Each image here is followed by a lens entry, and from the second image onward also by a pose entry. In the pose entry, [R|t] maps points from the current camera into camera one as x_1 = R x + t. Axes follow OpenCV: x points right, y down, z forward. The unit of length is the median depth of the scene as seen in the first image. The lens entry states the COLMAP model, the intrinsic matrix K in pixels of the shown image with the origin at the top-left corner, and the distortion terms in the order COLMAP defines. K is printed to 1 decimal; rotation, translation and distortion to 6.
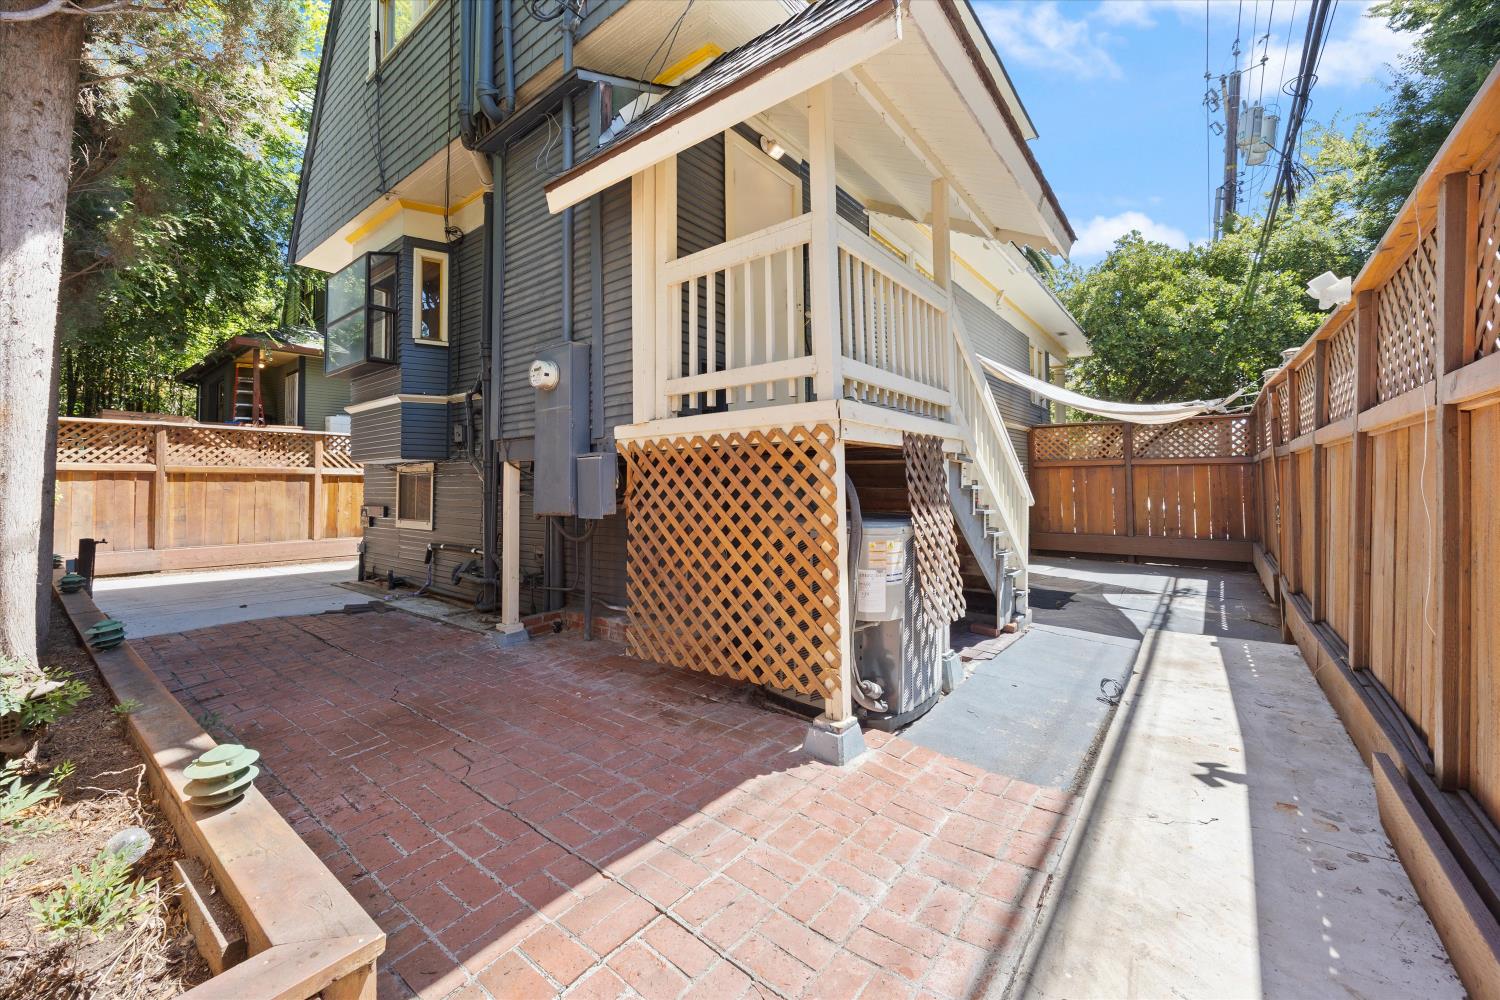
lens RADIAL K [[577.0, 0, 758.5], [0, 577.0, 498.8], [0, 0, 1]] dist [-0.002324, -0.000286]
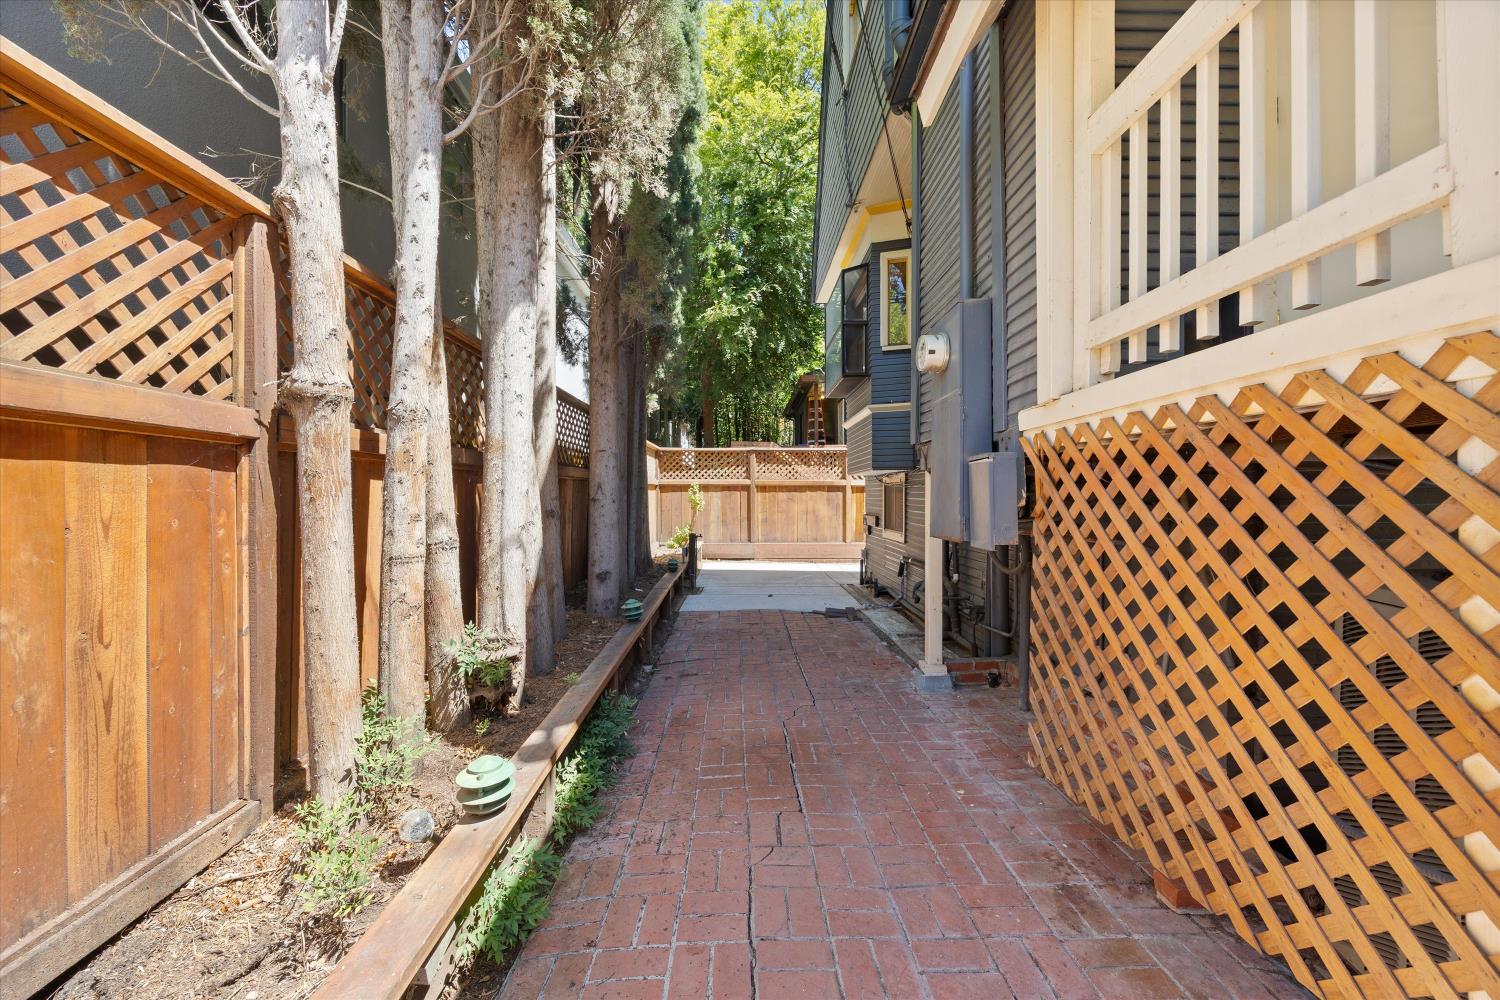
lens RADIAL K [[589.9, 0, 761.4], [0, 589.9, 510.5], [0, 0, 1]] dist [-0.001112, -0.000423]
pose [[0.635784, 0.023783, -0.771501, 0.089256], [-0.020714, 0.999691, 0.013747, -0.016814], [0.771589, 0.007241, 0.636080, 0.355401]]
